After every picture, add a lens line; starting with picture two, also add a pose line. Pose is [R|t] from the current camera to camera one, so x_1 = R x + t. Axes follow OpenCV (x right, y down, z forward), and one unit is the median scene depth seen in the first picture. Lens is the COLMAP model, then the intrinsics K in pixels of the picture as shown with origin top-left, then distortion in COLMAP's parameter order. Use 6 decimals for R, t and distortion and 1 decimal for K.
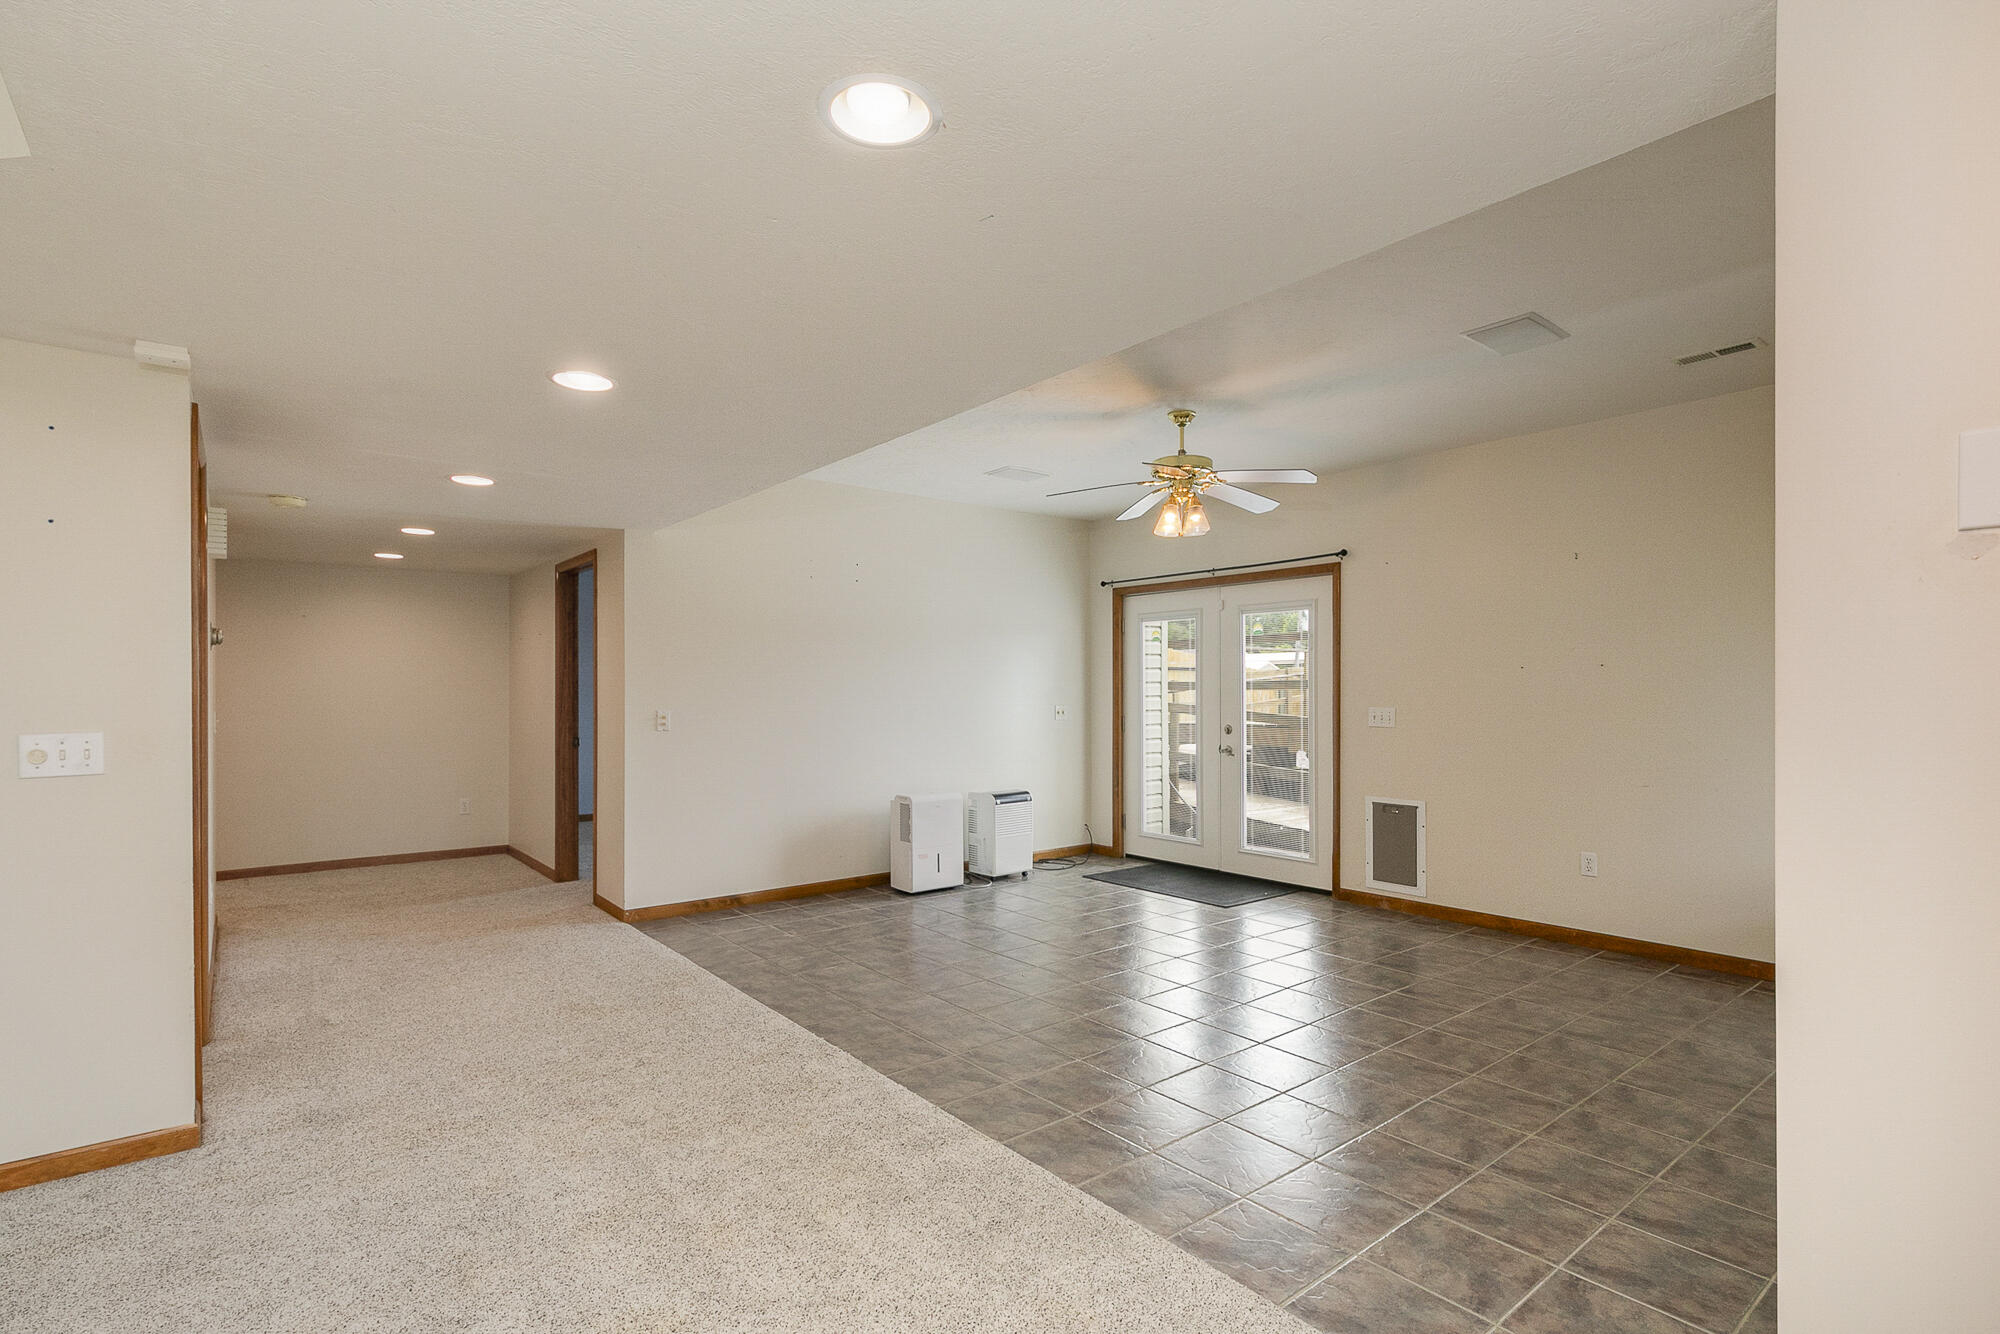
lens RADIAL K [[927.6, 0, 1002.2], [0, 927.6, 683.2], [0, 0, 1]] dist [0.003893, -0.000037]
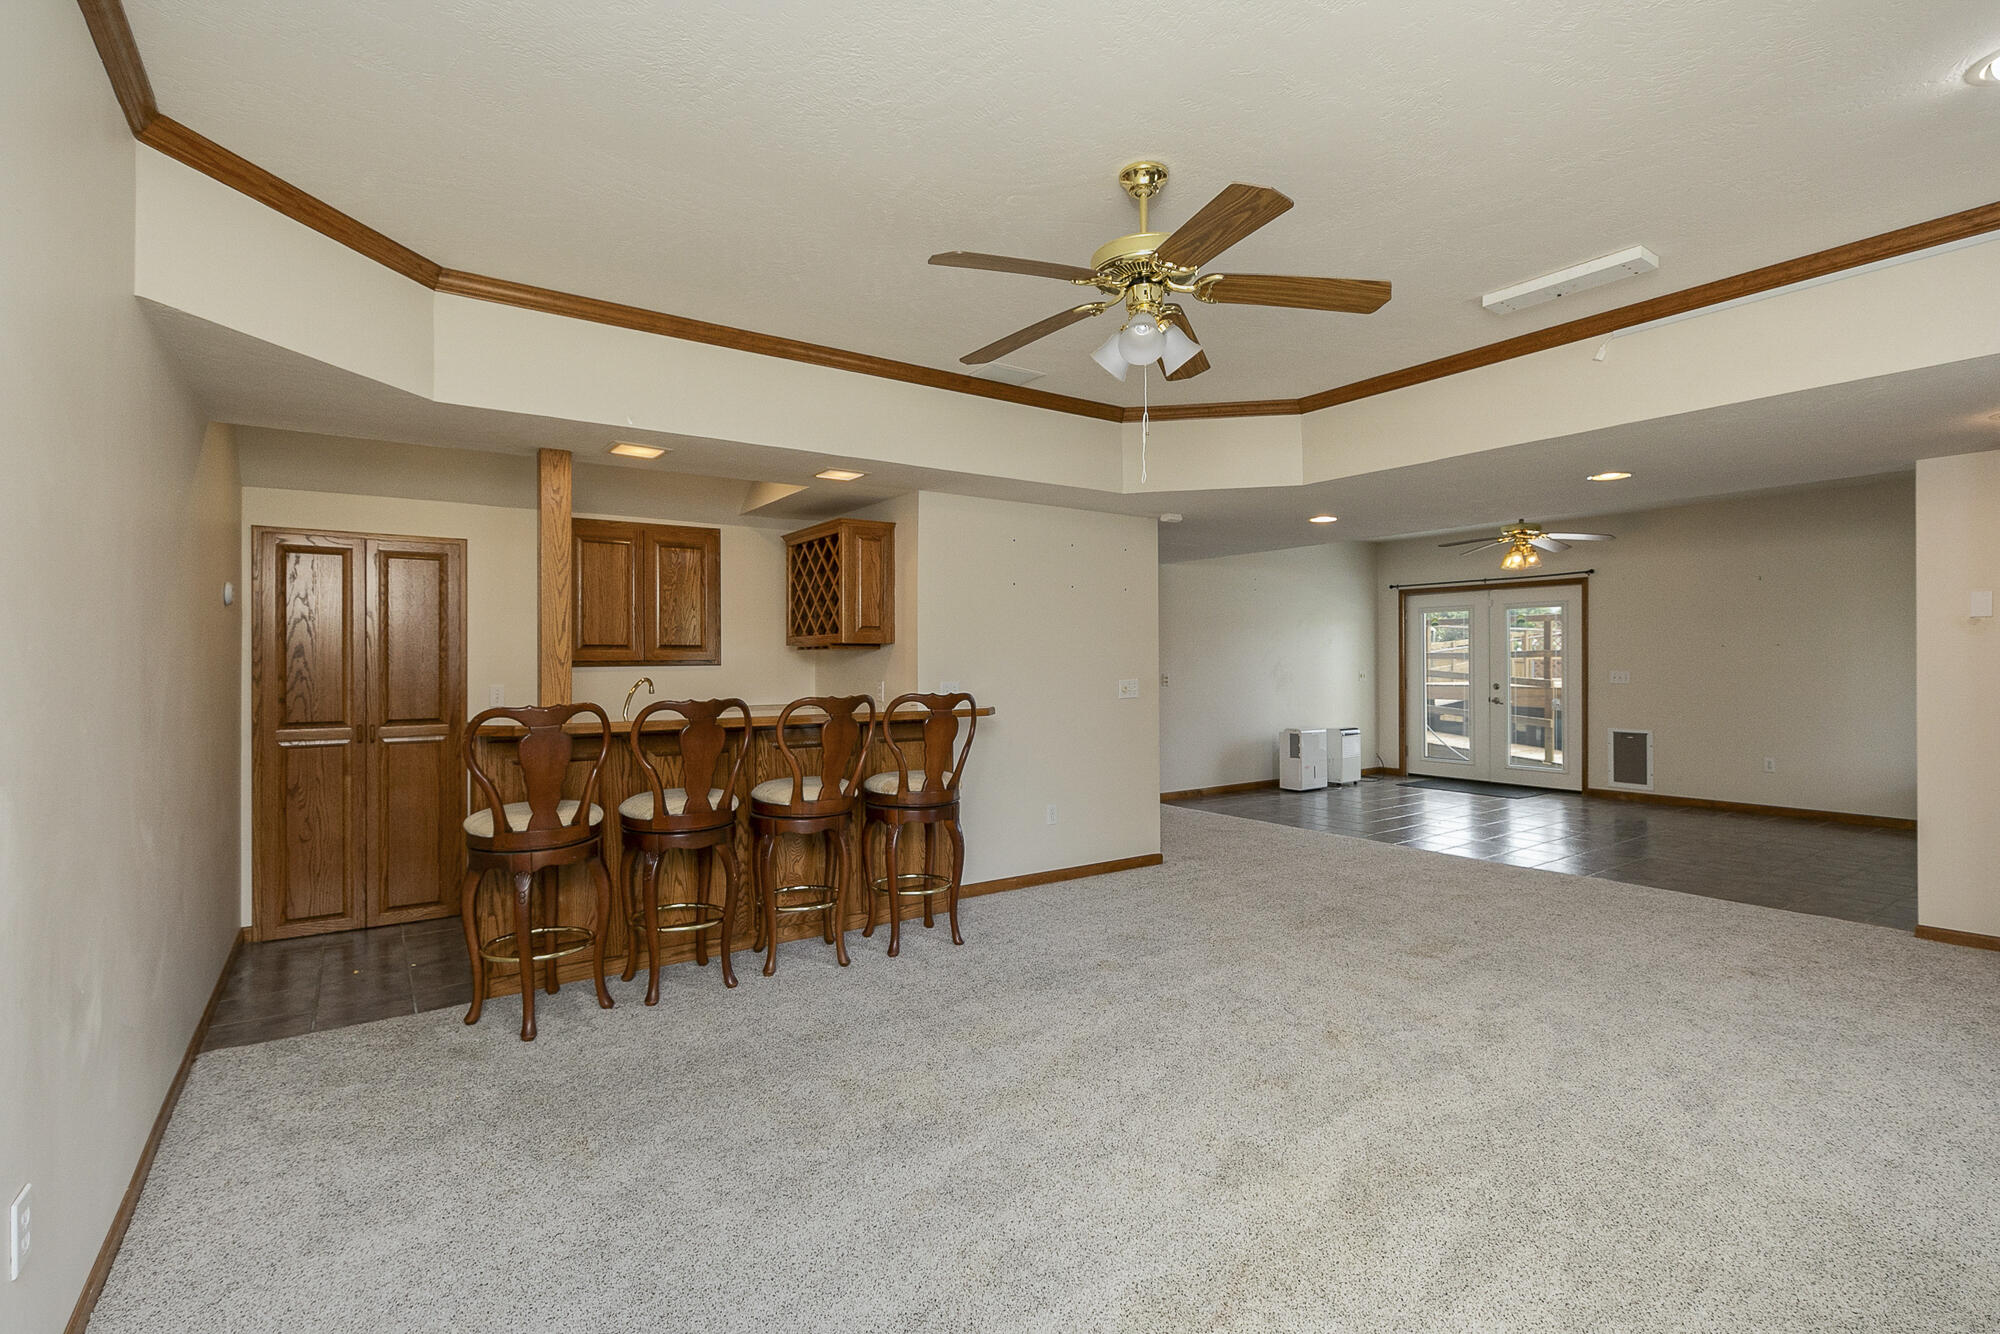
lens RADIAL K [[927.6, 0, 994.2], [0, 927.6, 660.6], [0, 0, 1]] dist [0.003893, -0.000037]
pose [[0.998920, 0.000063, -0.046459, -0.534900], [0.000248, 0.999978, 0.006675, -0.001884], [0.046458, -0.006679, 0.998898, -0.571236]]
